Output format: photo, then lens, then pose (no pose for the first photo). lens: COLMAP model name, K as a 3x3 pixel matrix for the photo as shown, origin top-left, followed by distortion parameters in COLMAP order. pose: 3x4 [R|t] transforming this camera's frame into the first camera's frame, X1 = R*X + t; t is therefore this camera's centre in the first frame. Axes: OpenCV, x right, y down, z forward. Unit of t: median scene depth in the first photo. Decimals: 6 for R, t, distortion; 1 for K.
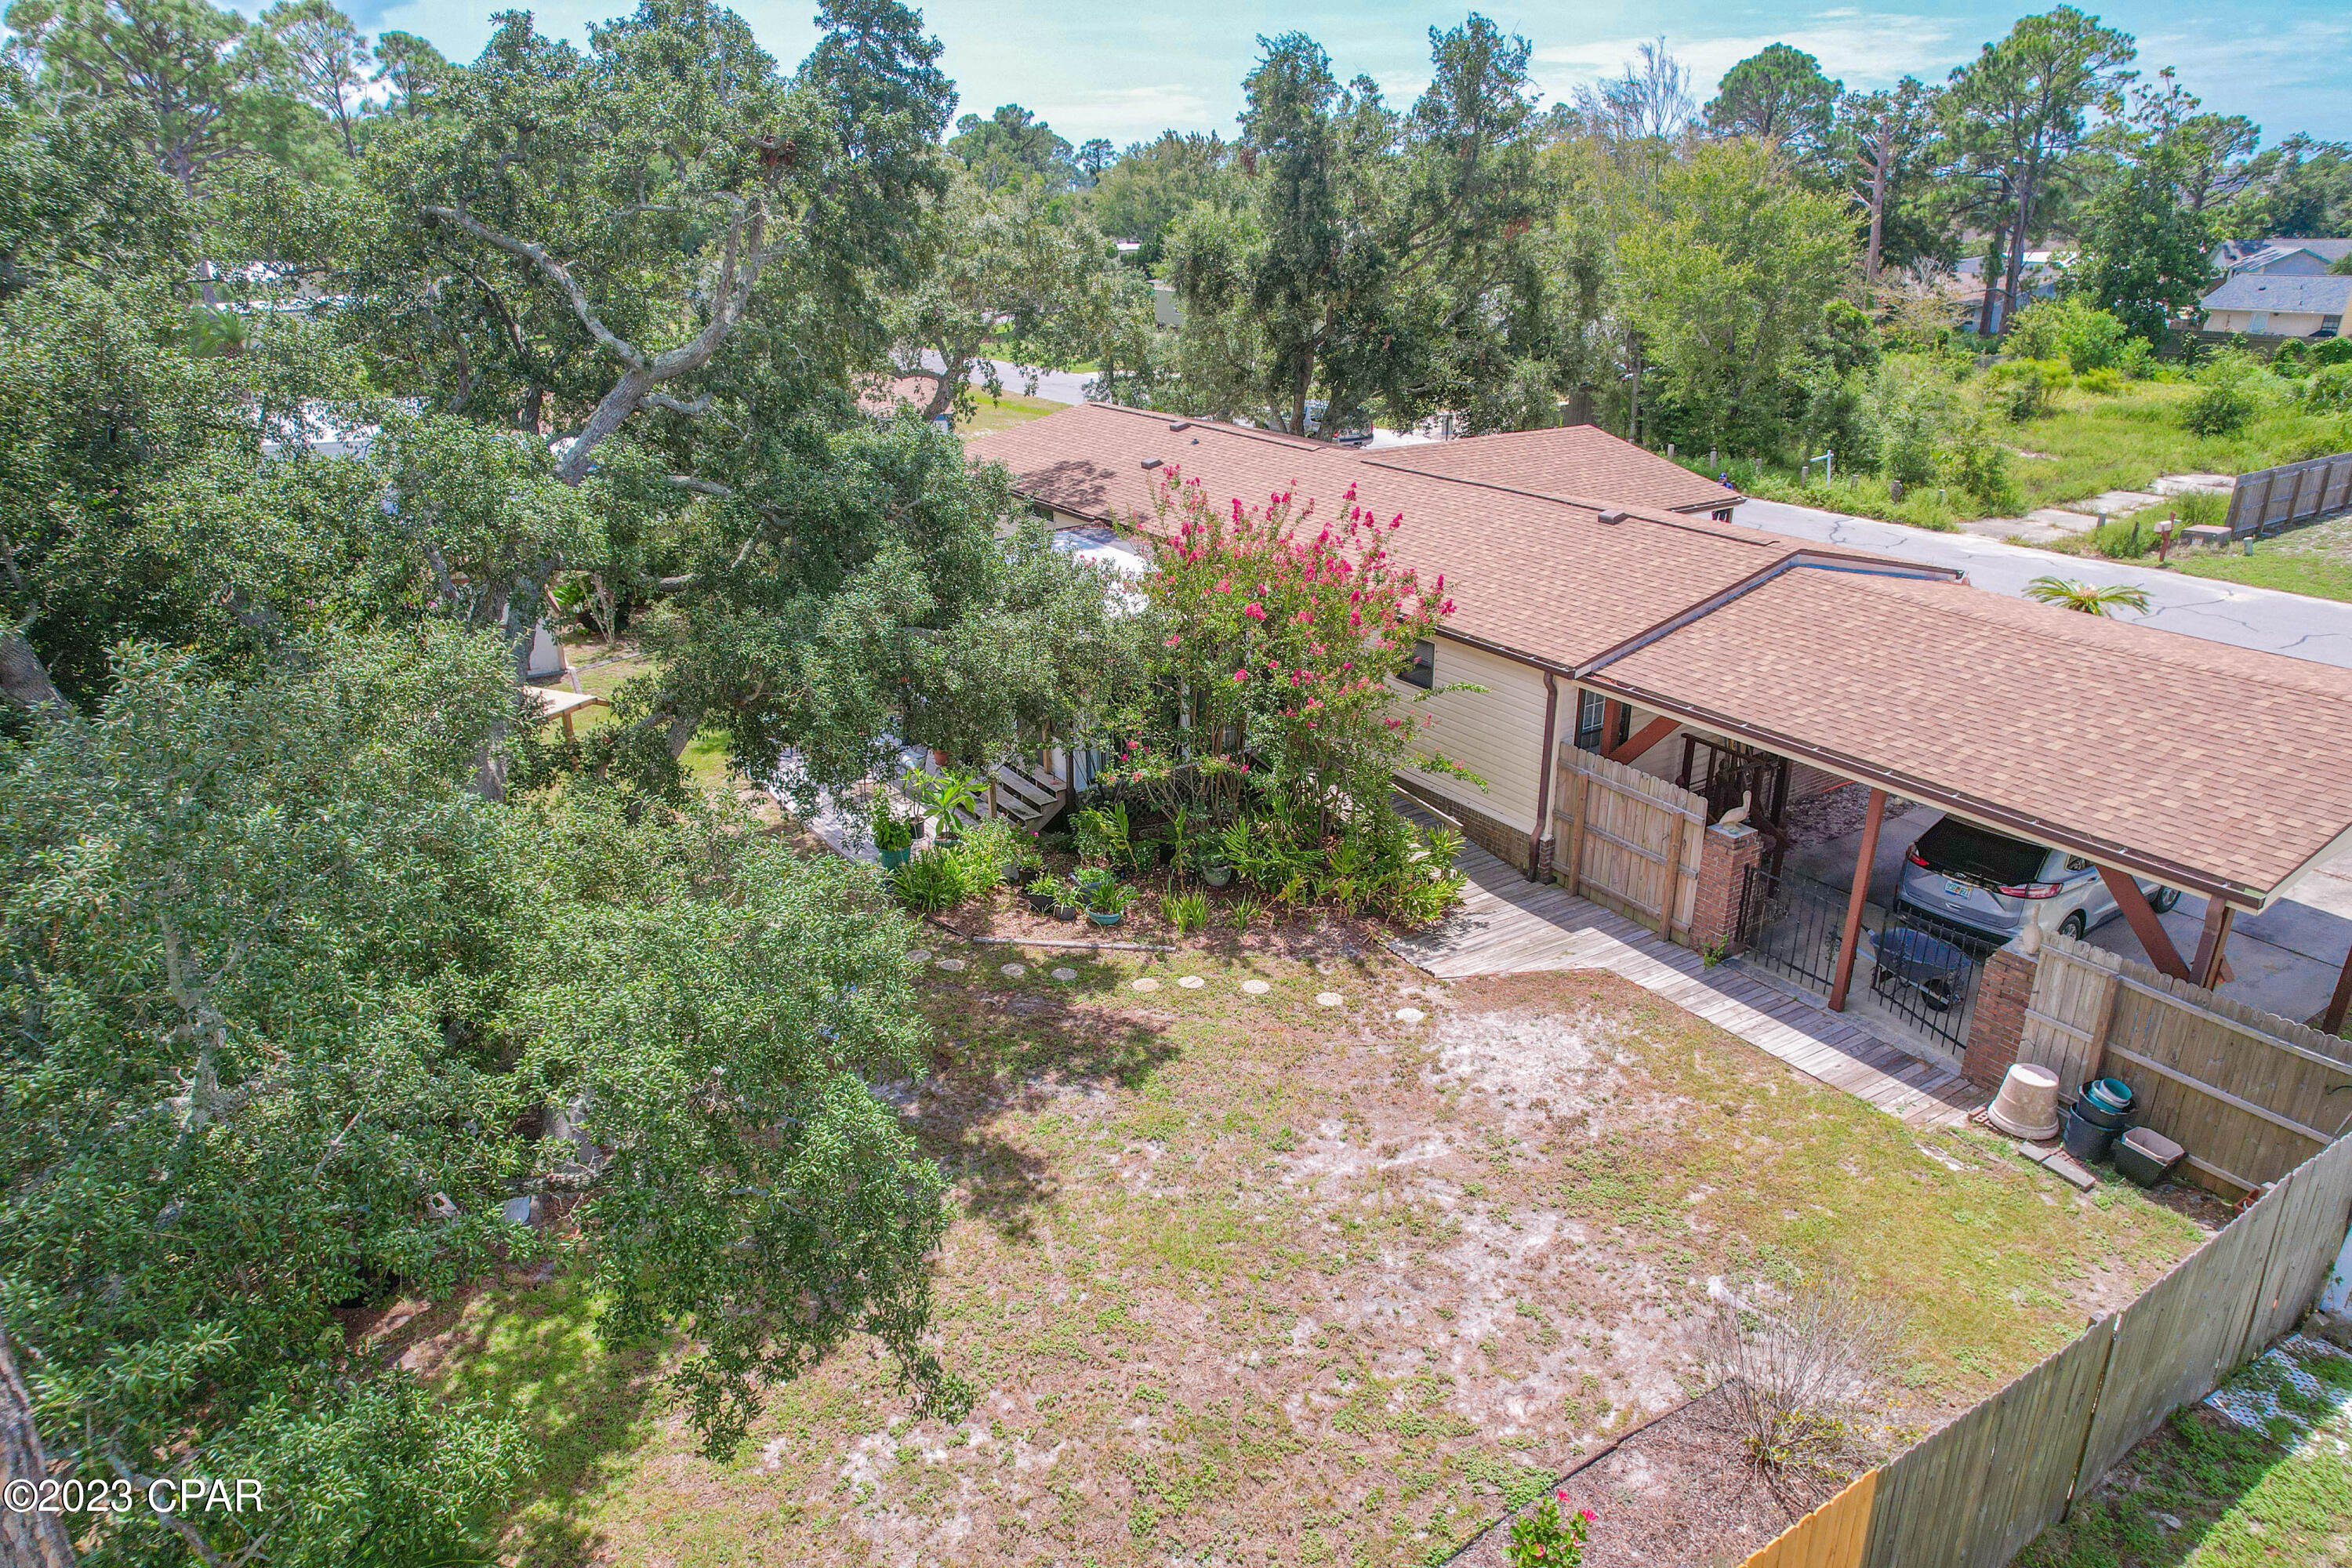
lens RADIAL K [[1514.3, 0, 1182.1], [0, 1514.3, 801.9], [0, 0, 1]] dist [-0.086397, 0.077891]
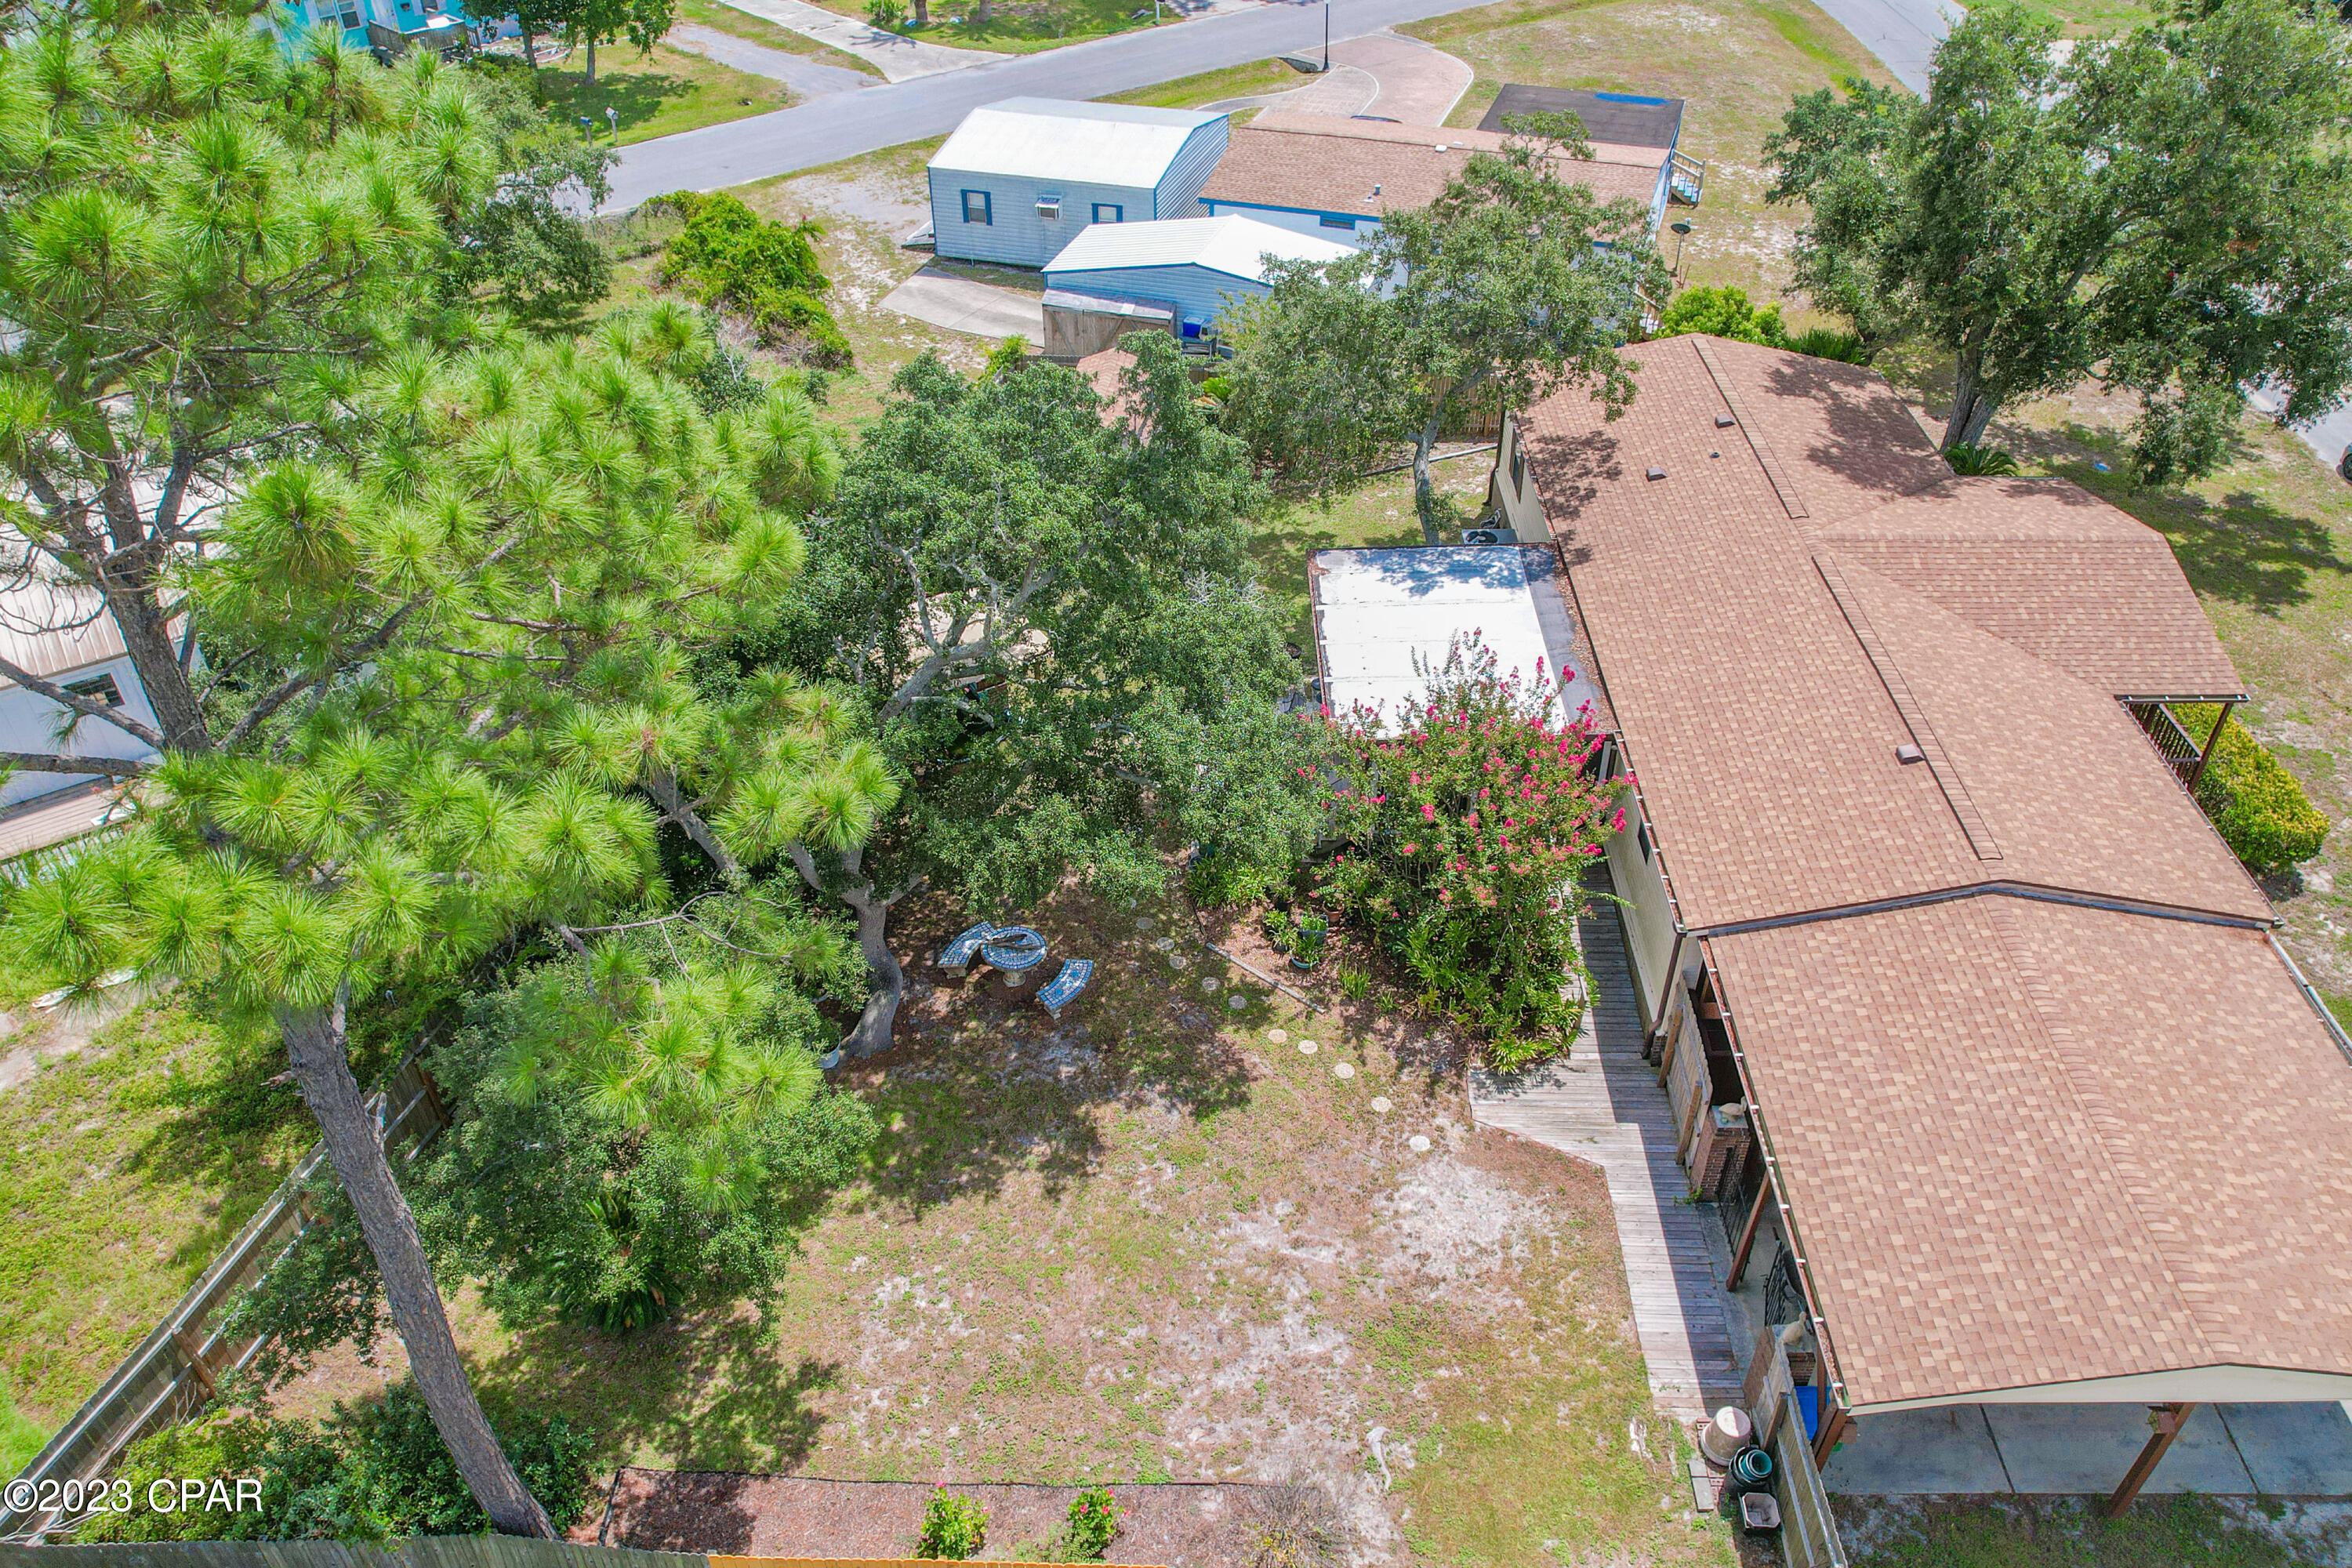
lens RADIAL K [[1741.3, 0, 1185.3], [0, 1741.3, 830.0], [0, 0, 1]] dist [-0.054703, -0.001237]
pose [[0.829683, 0.355654, -0.430274, 0.553593], [-0.211809, 0.913703, 0.346820, -0.619295], [0.516490, -0.196614, 0.833415, -0.357668]]
